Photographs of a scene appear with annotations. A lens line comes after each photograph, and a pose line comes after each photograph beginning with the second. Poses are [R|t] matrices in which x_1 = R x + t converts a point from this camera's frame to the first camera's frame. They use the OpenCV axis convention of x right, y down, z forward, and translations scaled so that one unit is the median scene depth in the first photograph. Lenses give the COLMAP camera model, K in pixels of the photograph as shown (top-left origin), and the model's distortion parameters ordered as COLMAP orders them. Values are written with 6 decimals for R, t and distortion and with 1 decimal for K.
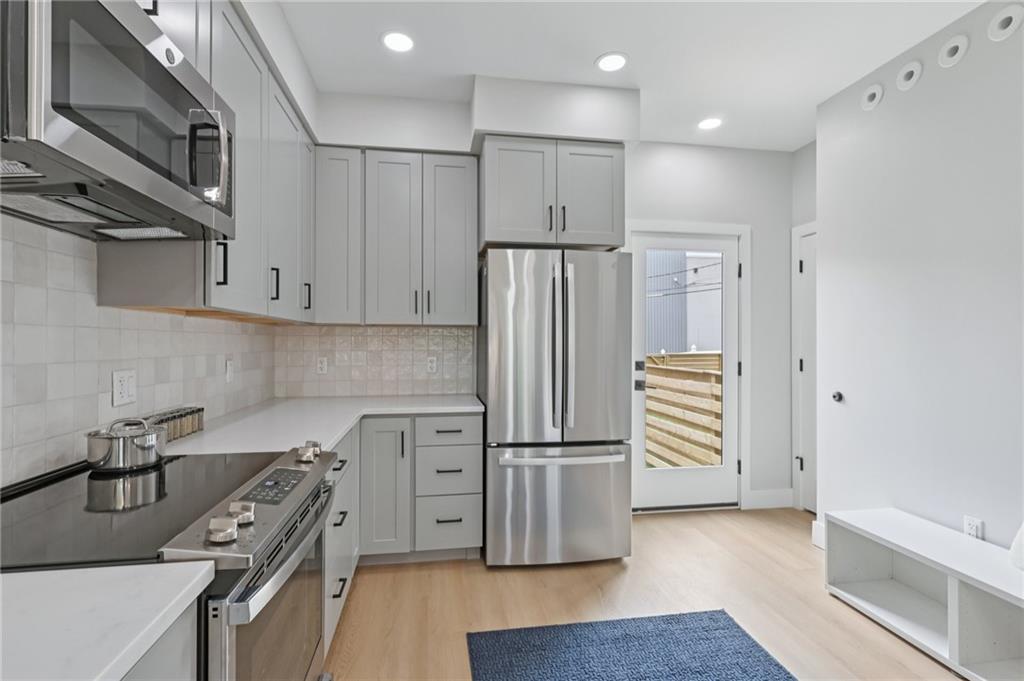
lens RADIAL K [[485.4, 0, 513.2], [0, 485.4, 339.4], [0, 0, 1]] dist [-0.000448, -0.001618]
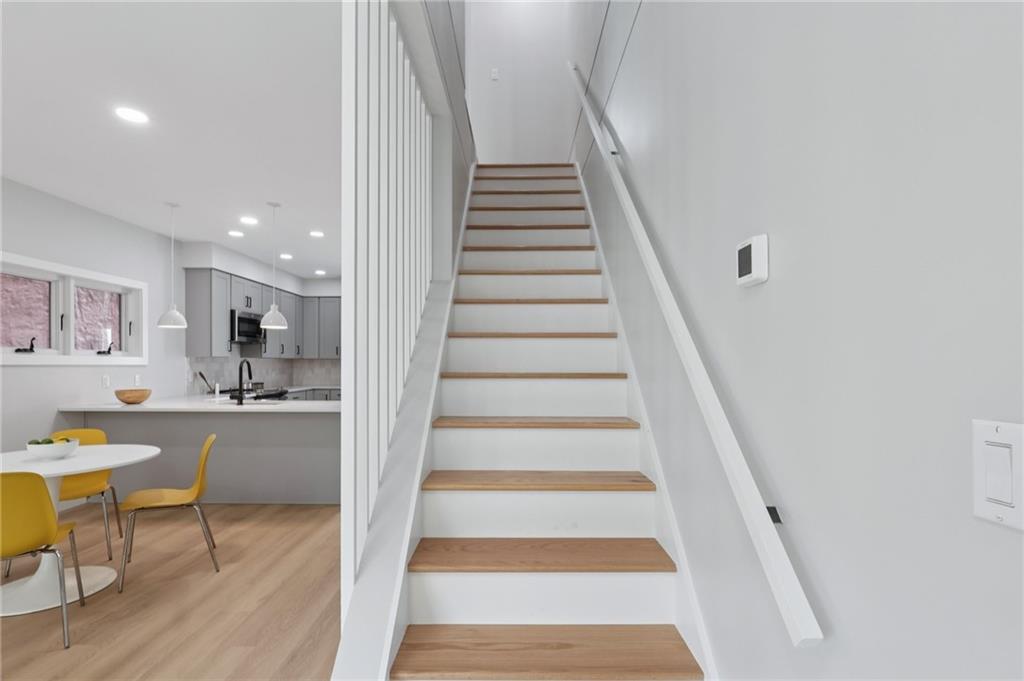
lens RADIAL K [[485.4, 0, 511.0], [0, 485.4, 364.1], [0, 0, 1]] dist [-0.000448, -0.001618]
pose [[0.986795, 0.000710, -0.161970, 1.327853], [0.000440, 0.999975, 0.007067, -0.020247], [0.161971, -0.007045, 0.986770, -1.712474]]
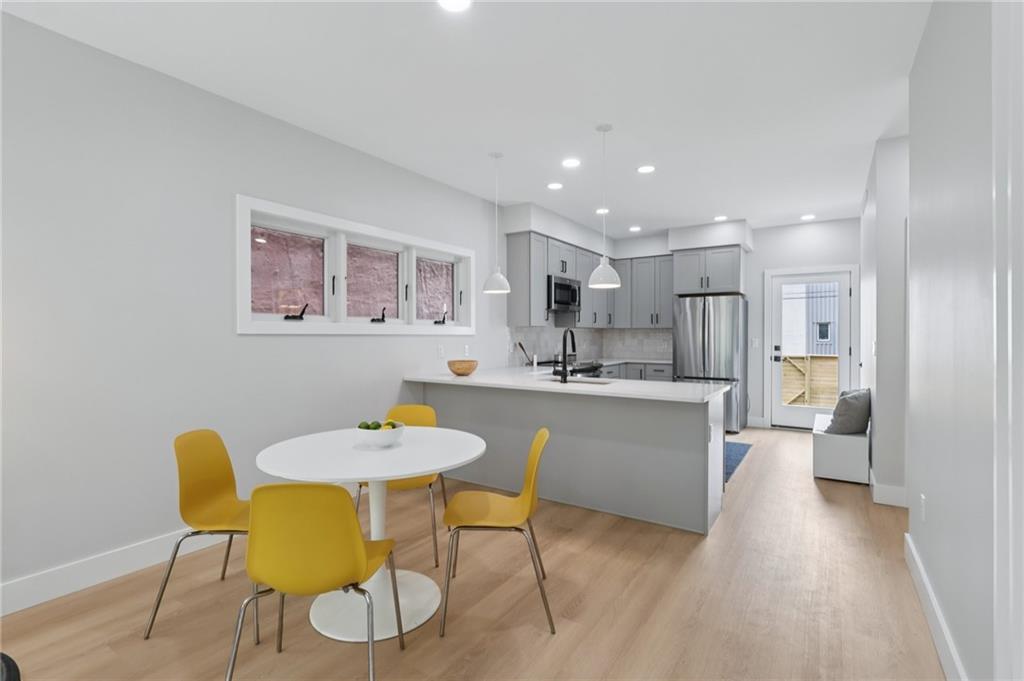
lens RADIAL K [[485.4, 0, 509.2], [0, 485.4, 336.5], [0, 0, 1]] dist [-0.000448, -0.001618]
pose [[0.738190, 0.002976, -0.674586, 0.968821], [0.003803, 0.999956, 0.008574, -0.013536], [0.674582, -0.008895, 0.738146, -1.355240]]
